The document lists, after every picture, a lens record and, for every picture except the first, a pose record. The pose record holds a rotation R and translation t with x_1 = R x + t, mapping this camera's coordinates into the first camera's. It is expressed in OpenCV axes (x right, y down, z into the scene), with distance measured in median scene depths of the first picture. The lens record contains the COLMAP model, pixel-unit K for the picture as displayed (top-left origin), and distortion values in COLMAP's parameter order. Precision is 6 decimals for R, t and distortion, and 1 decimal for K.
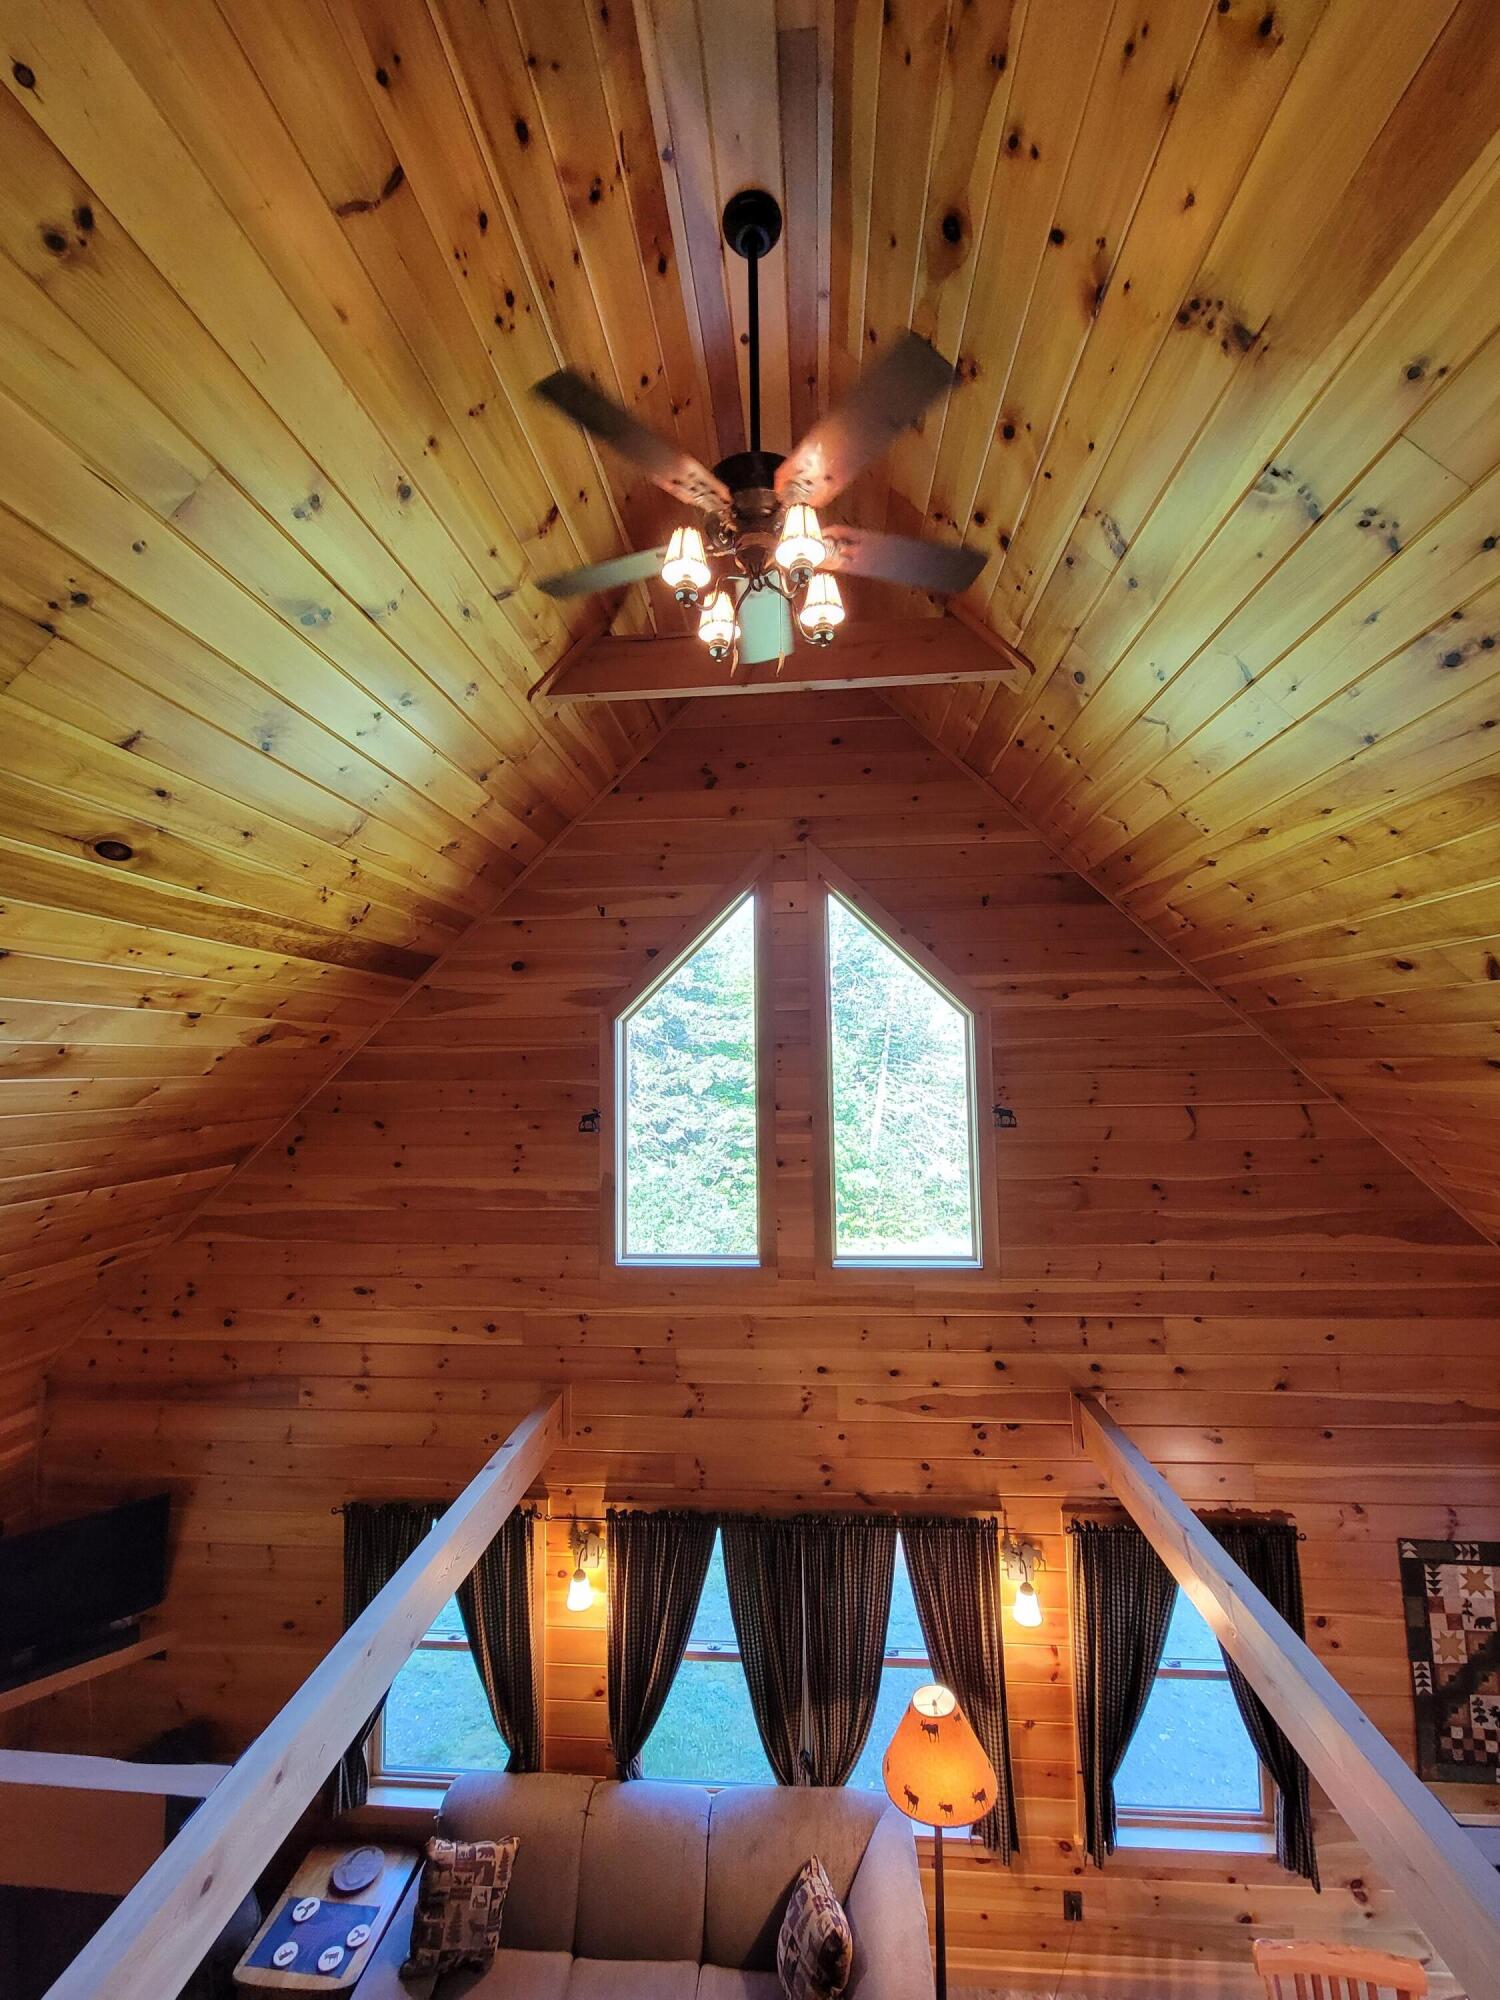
lens RADIAL K [[813.5, 0, 753.4], [0, 813.5, 1000.0], [0, 0, 1]] dist [-0.001278, -0.002211]
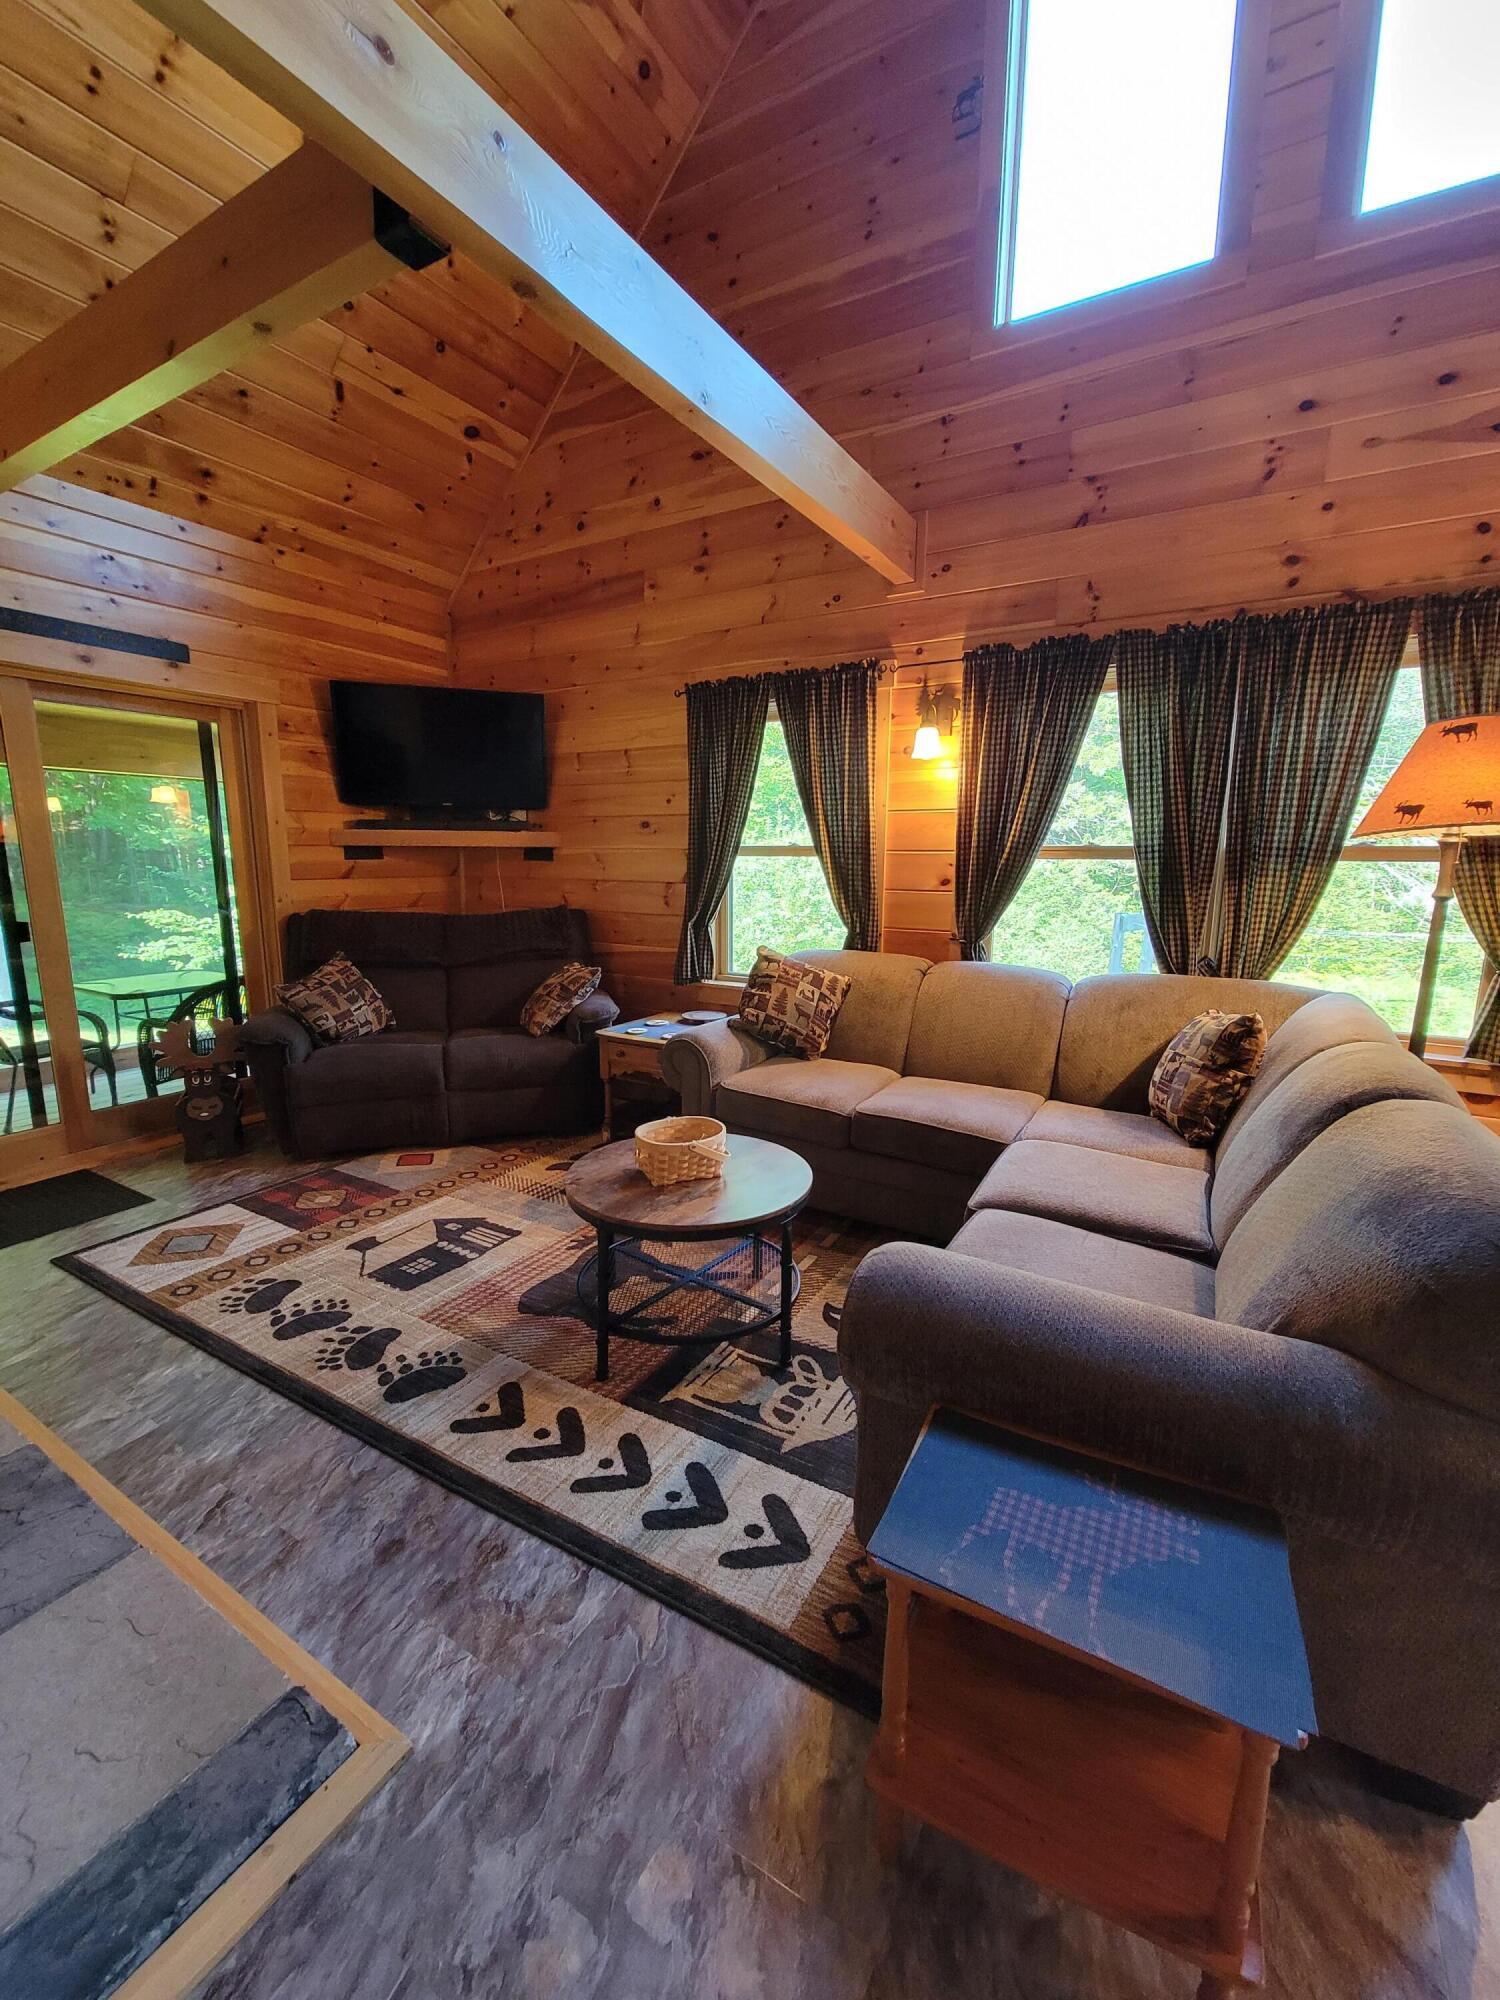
lens RADIAL K [[813.5, 0, 755.4], [0, 813.5, 1002.8], [0, 0, 1]] dist [-0.001278, -0.002211]
pose [[0.896079, 0.099770, -0.432537, 0.016645], [0.016433, 0.966290, 0.256931, 0.742539], [0.443590, -0.237338, 0.864233, 0.127081]]
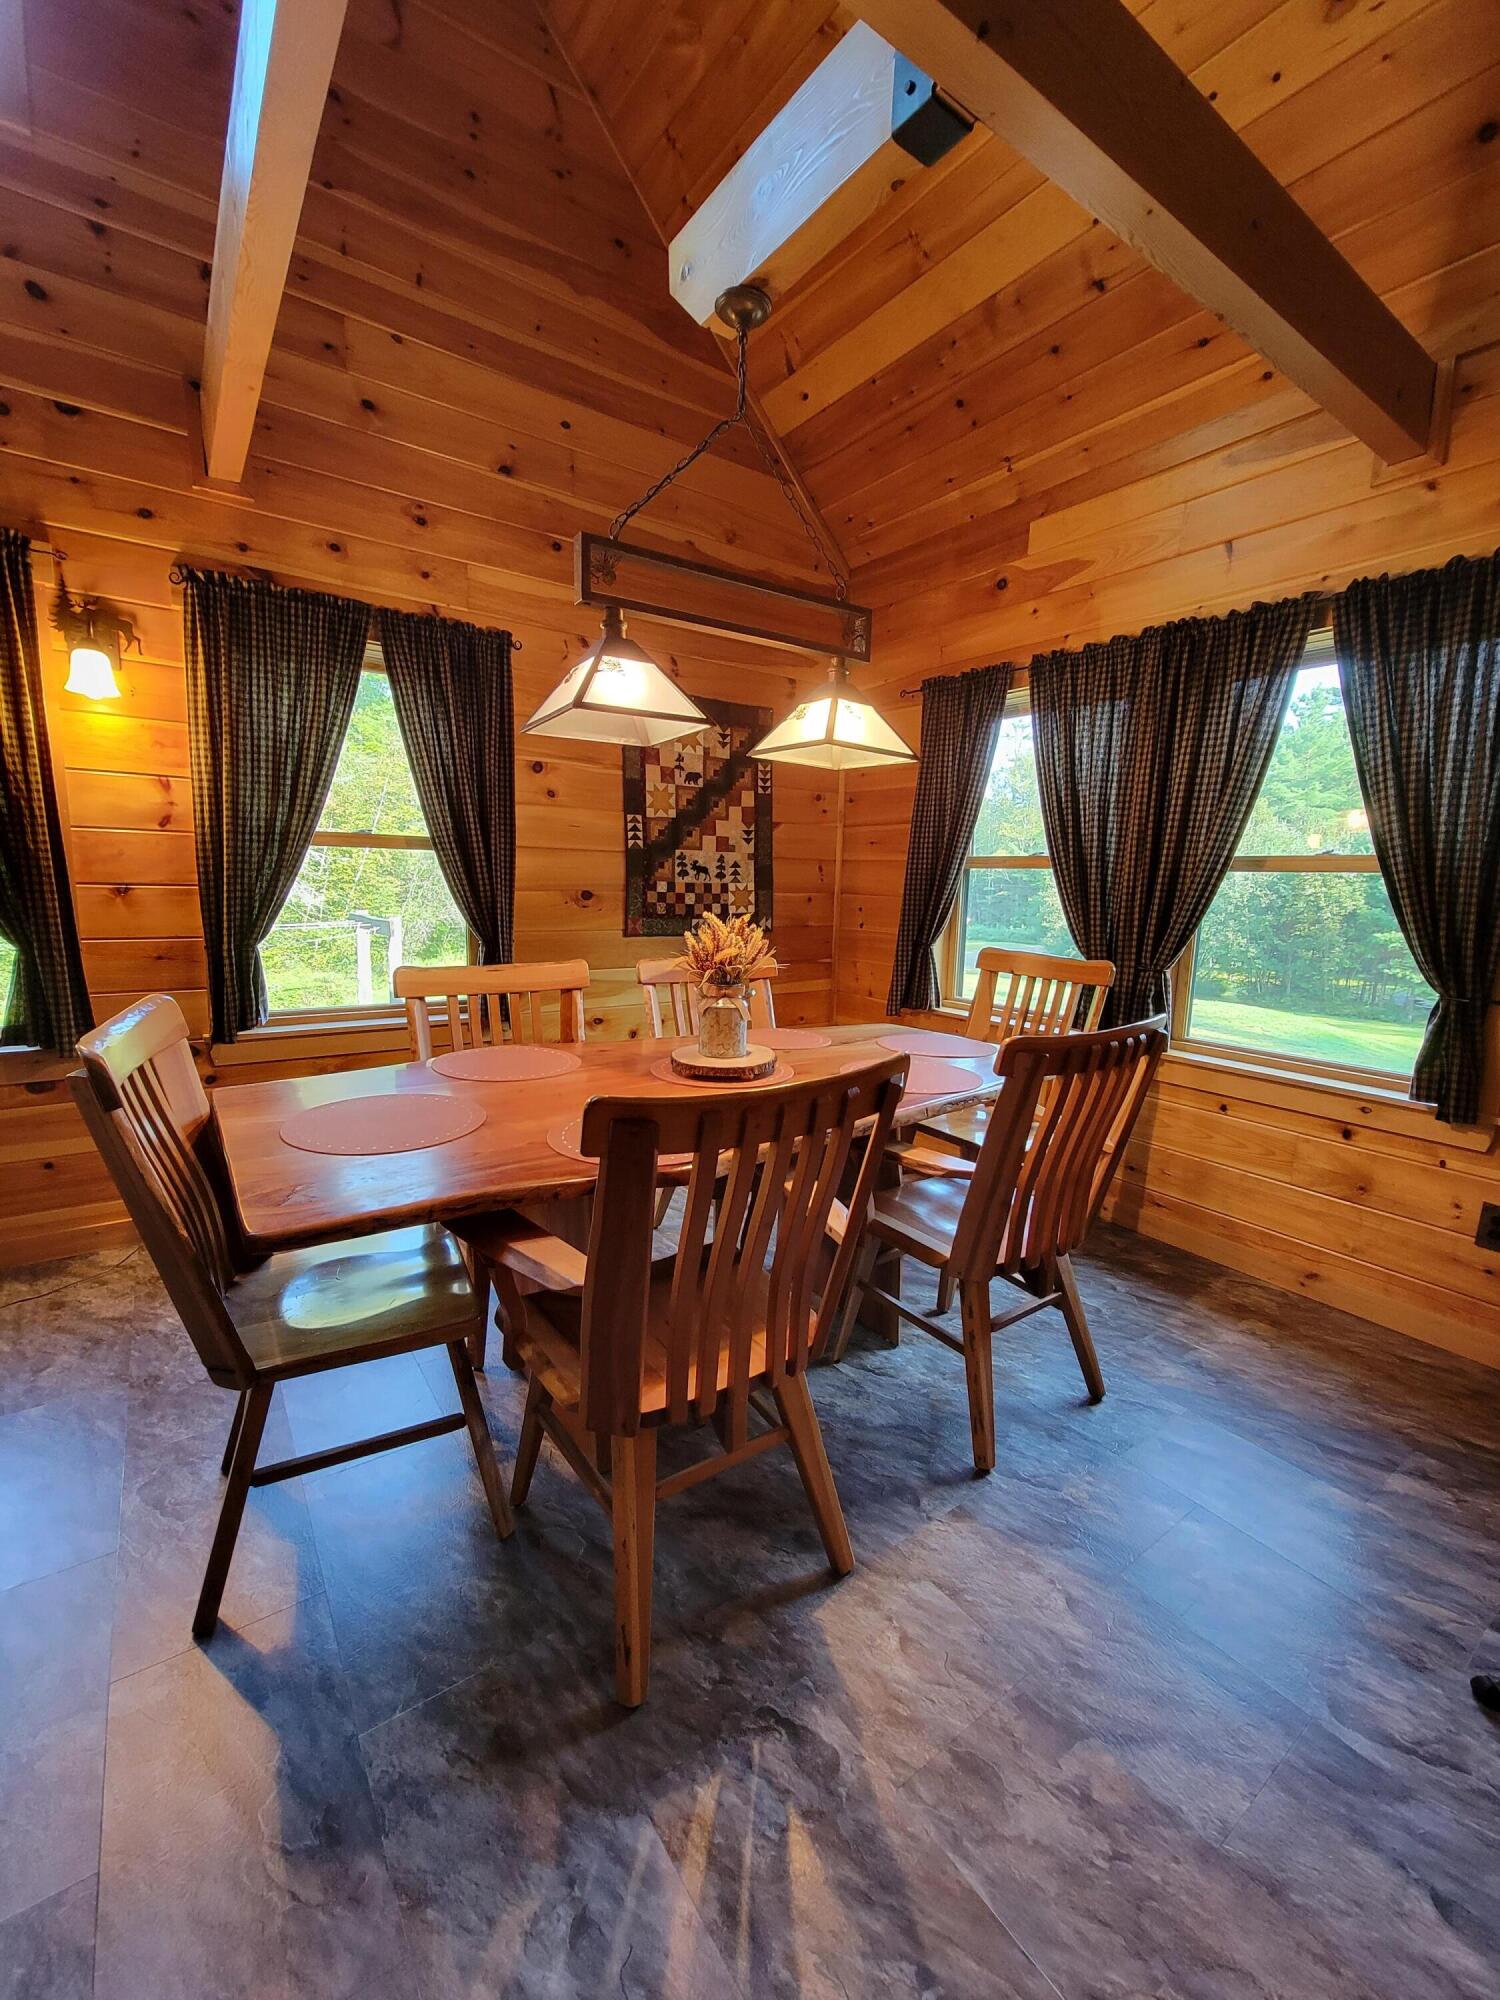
lens RADIAL K [[813.5, 0, 753.8], [0, 813.5, 1001.6], [0, 0, 1]] dist [-0.001278, -0.002211]
pose [[0.763154, -0.063867, 0.643052, 0.286581], [-0.091953, 0.974246, 0.205888, 0.757214], [-0.639640, -0.216255, 0.737627, 0.157129]]
